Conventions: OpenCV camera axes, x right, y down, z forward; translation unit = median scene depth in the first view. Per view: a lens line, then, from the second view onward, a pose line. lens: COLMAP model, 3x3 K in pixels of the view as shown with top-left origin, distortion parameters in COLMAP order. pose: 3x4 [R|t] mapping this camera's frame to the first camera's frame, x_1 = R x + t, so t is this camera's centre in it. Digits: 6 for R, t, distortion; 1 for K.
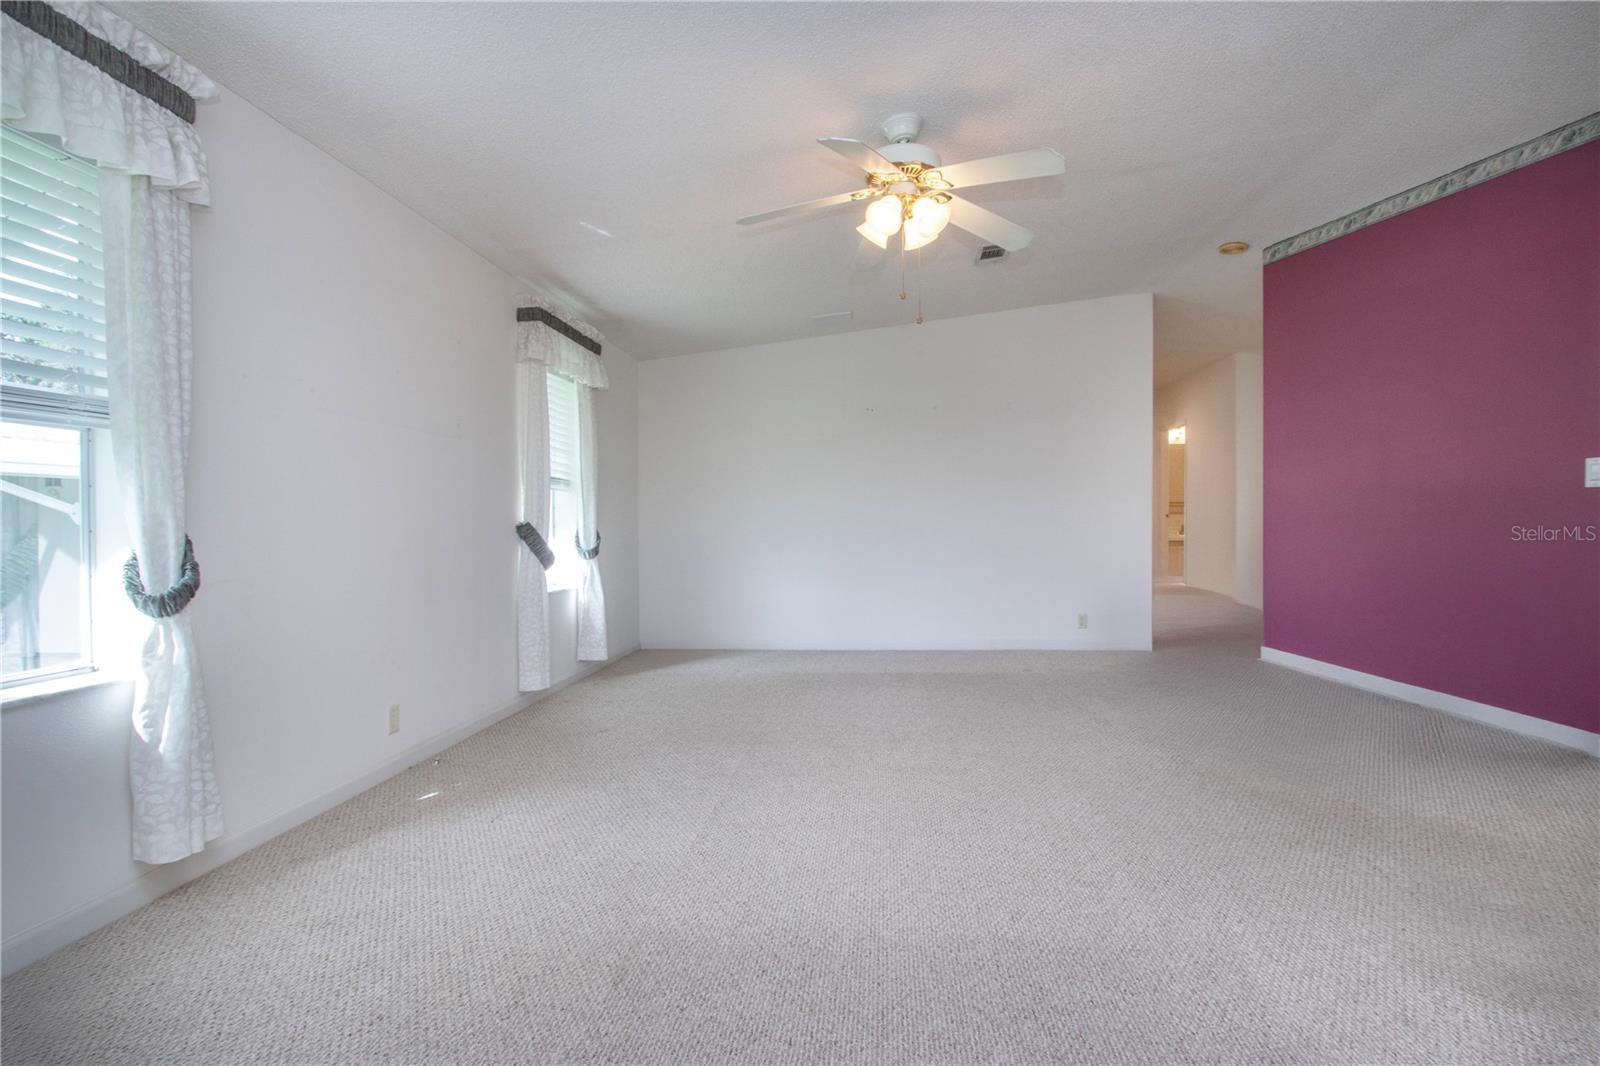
lens RADIAL K [[754.8, 0, 800.2], [0, 754.8, 539.5], [0, 0, 1]] dist [-0.004237, 0.001184]
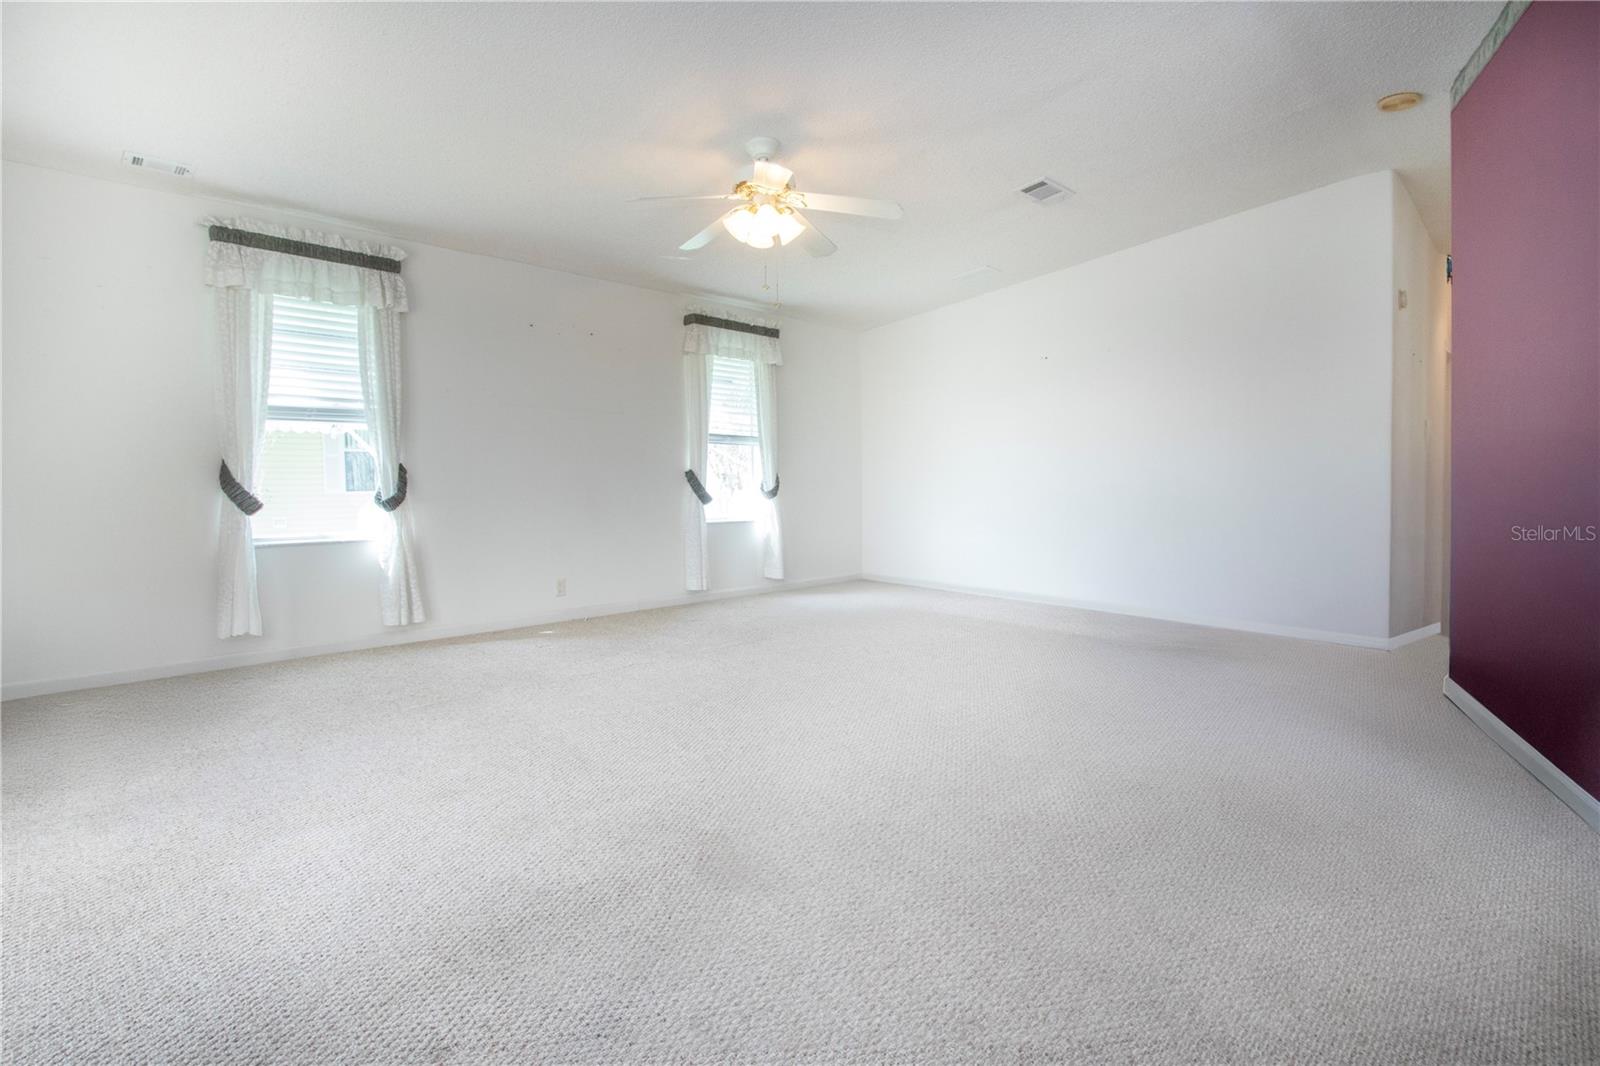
lens RADIAL K [[752.5, 0, 800.1], [0, 752.5, 513.8], [0, 0, 1]] dist [-0.015848, 0.000179]
pose [[0.760845, 0.044700, -0.647392, 0.690932], [-0.023390, 0.998866, 0.041479, -0.003807], [0.648512, -0.016417, 0.761027, 0.072867]]
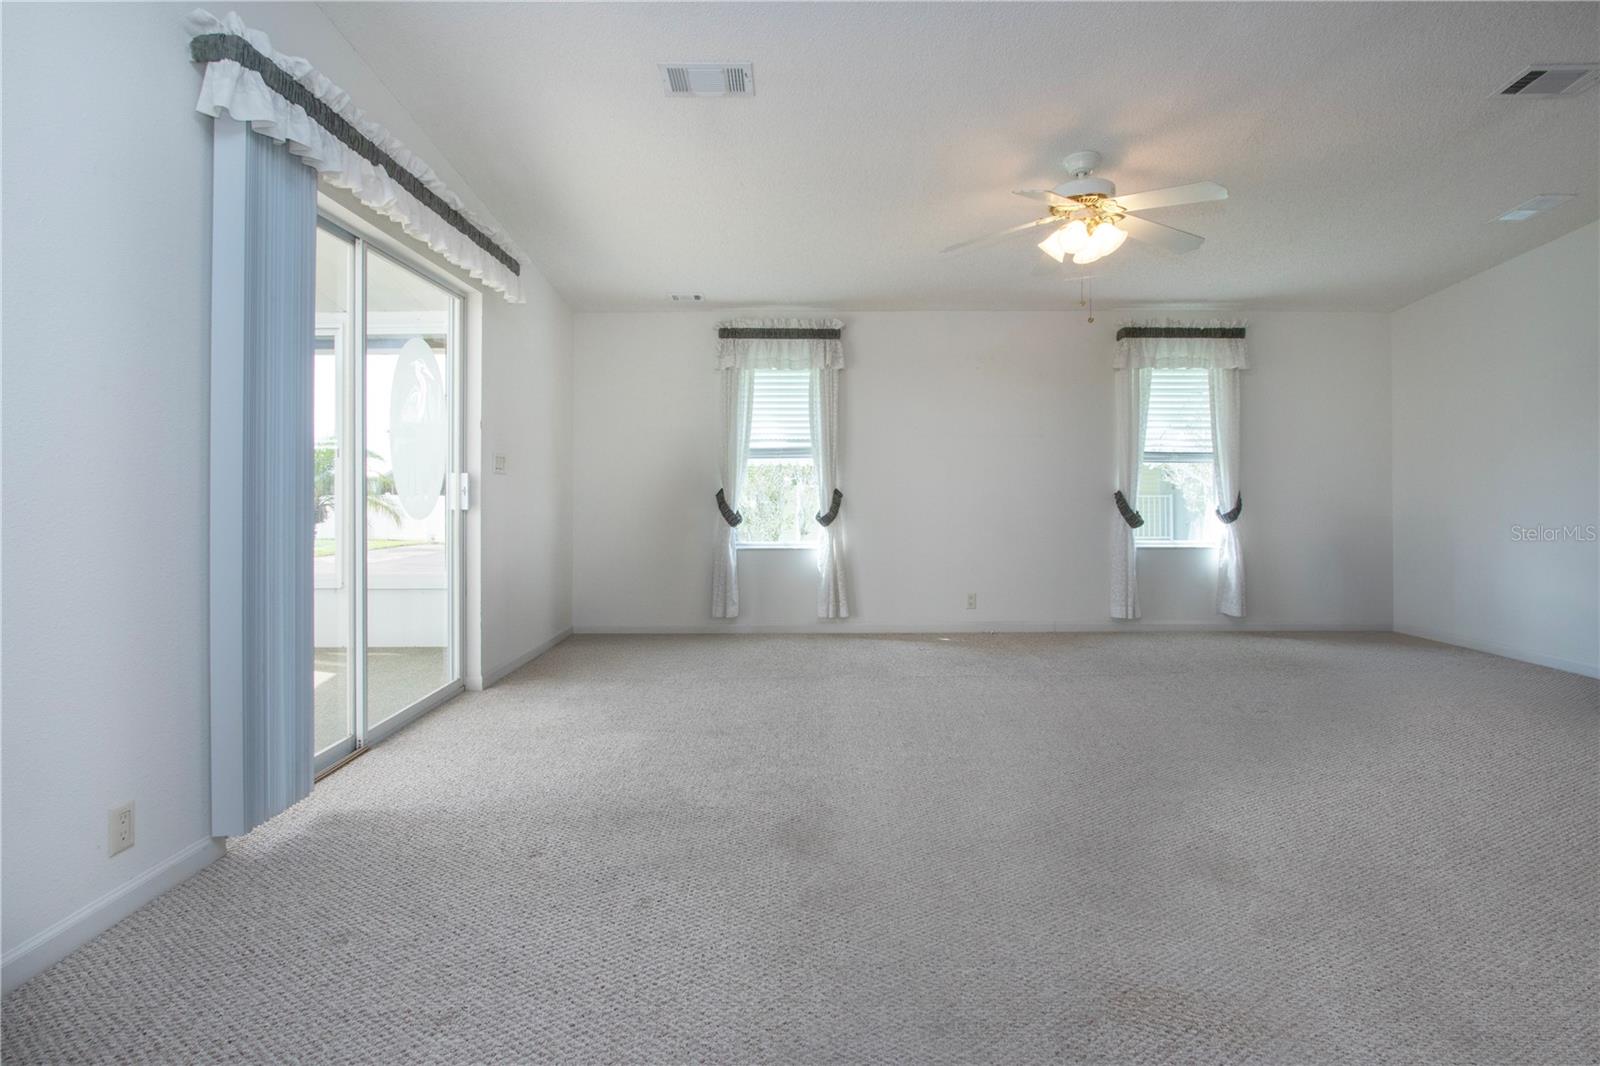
lens RADIAL K [[751.9, 0, 801.3], [0, 751.9, 496.3], [0, 0, 1]] dist [-0.013029, 0.000382]
pose [[0.099657, 0.009487, -0.994977, 0.890185], [-0.018121, 0.999806, 0.007718, -0.012863], [0.994857, 0.017261, 0.099810, 0.311850]]
